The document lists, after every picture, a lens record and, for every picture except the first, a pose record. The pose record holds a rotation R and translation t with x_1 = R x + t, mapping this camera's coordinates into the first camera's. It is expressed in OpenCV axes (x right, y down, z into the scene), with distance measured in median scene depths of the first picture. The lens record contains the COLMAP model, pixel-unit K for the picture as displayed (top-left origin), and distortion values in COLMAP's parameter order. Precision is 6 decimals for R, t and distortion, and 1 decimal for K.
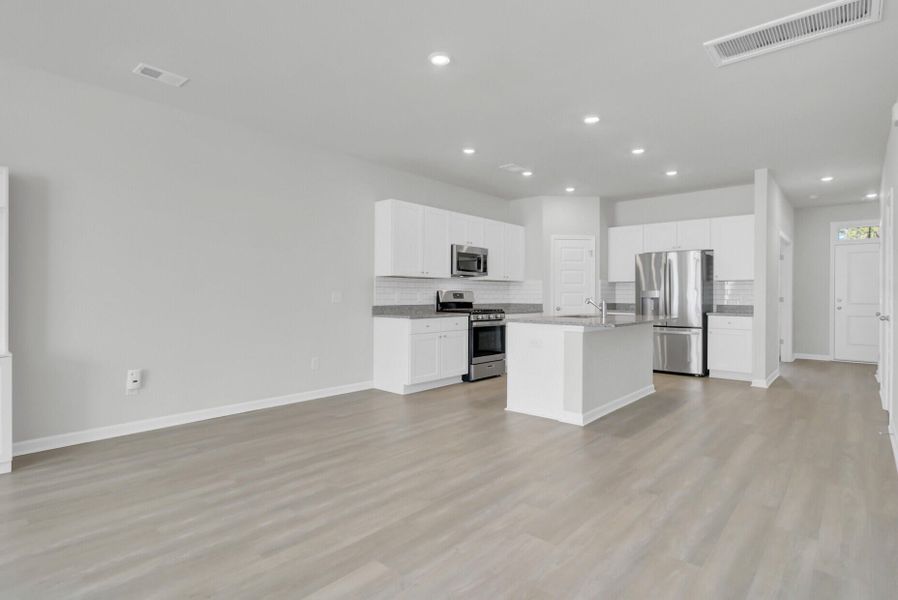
lens RADIAL K [[471.6, 0, 449.0], [0, 471.6, 300.0], [0, 0, 1]] dist [0.000107, 0.000011]
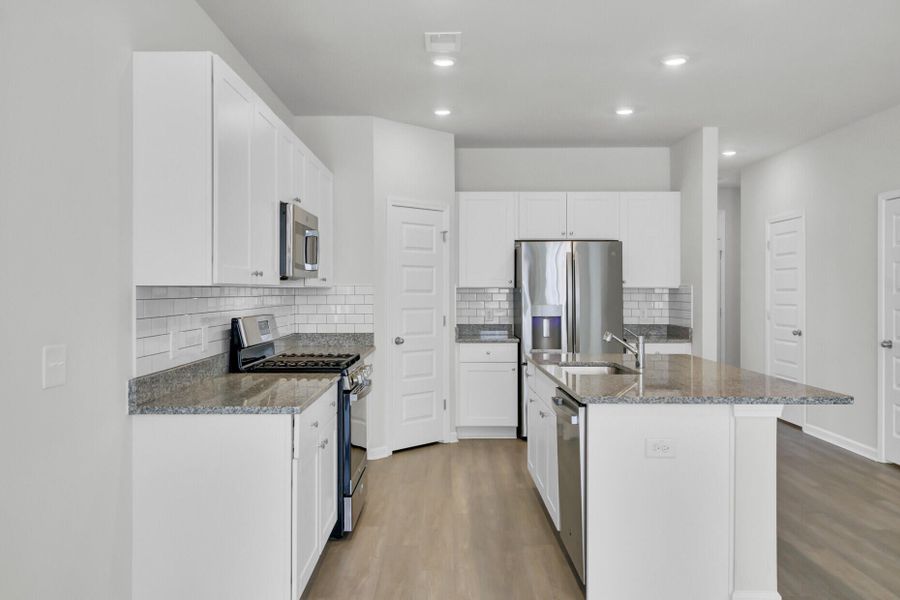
lens RADIAL K [[698.8, 0, 450.0], [0, 698.8, 300.0], [0, 0, 1]] dist [-0.000538, 0.000611]
pose [[0.747488, -0.015218, 0.664101, -0.262741], [0.015292, 0.999867, 0.005700, -0.033818], [-0.664100, 0.005895, 0.747621, 0.441102]]
